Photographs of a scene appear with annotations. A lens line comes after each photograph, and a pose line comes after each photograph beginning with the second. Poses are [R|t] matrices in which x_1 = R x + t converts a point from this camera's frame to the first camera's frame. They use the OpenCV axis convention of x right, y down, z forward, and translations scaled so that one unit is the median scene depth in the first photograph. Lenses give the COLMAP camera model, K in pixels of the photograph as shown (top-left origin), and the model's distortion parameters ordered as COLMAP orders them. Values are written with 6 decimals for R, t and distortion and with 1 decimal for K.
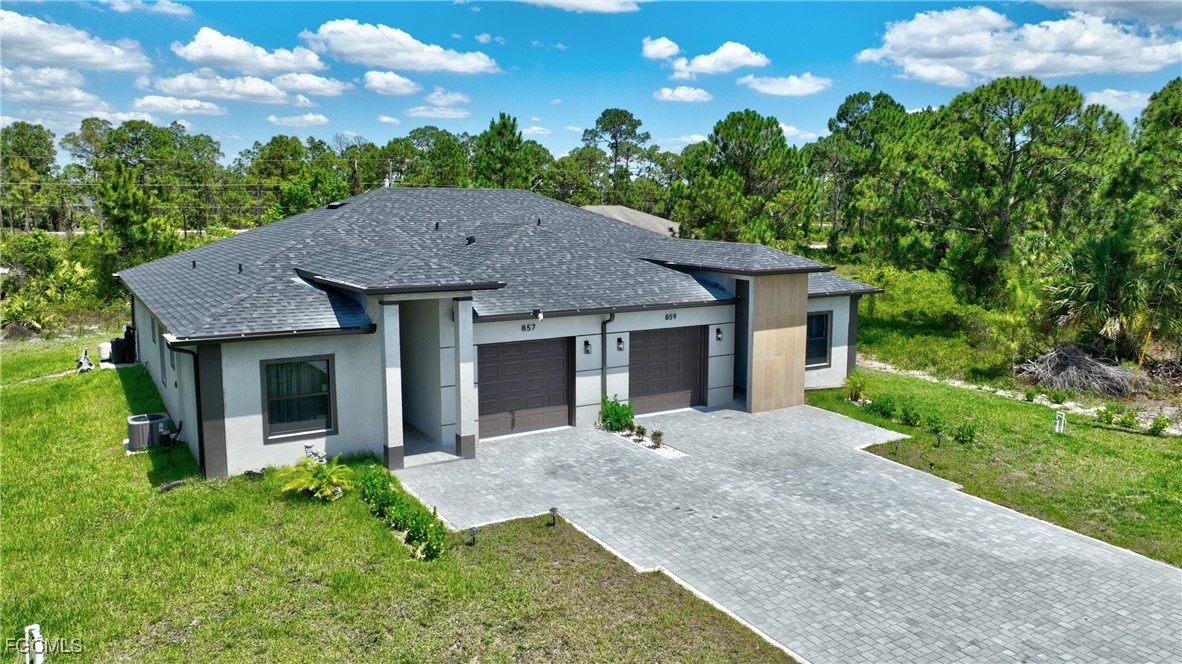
lens RADIAL K [[890.0, 0, 638.4], [0, 890.0, 320.8], [0, 0, 1]] dist [0.009591, 0.003135]
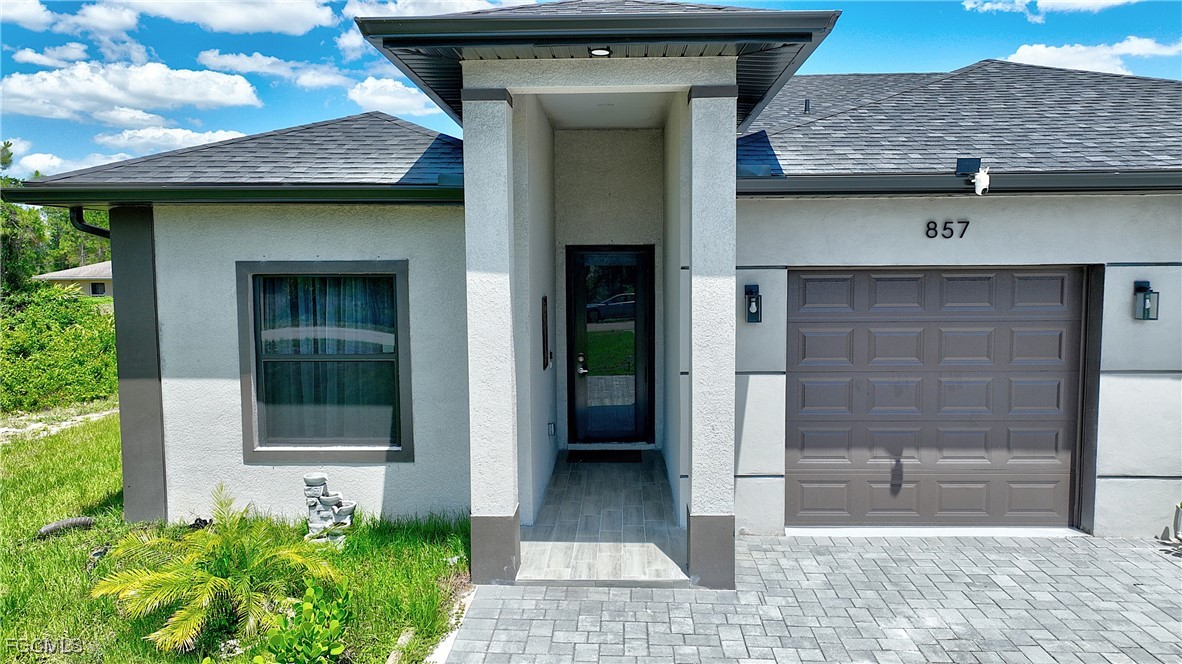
lens RADIAL K [[828.9, 0, 596.9], [0, 828.9, 329.3], [0, 0, 1]] dist [0.003721, 0.001930]
pose [[0.816756, 0.031188, -0.576140, -0.045672], [-0.064303, 0.997238, -0.037175, 0.065505], [0.573389, 0.067411, 0.816505, 0.637249]]
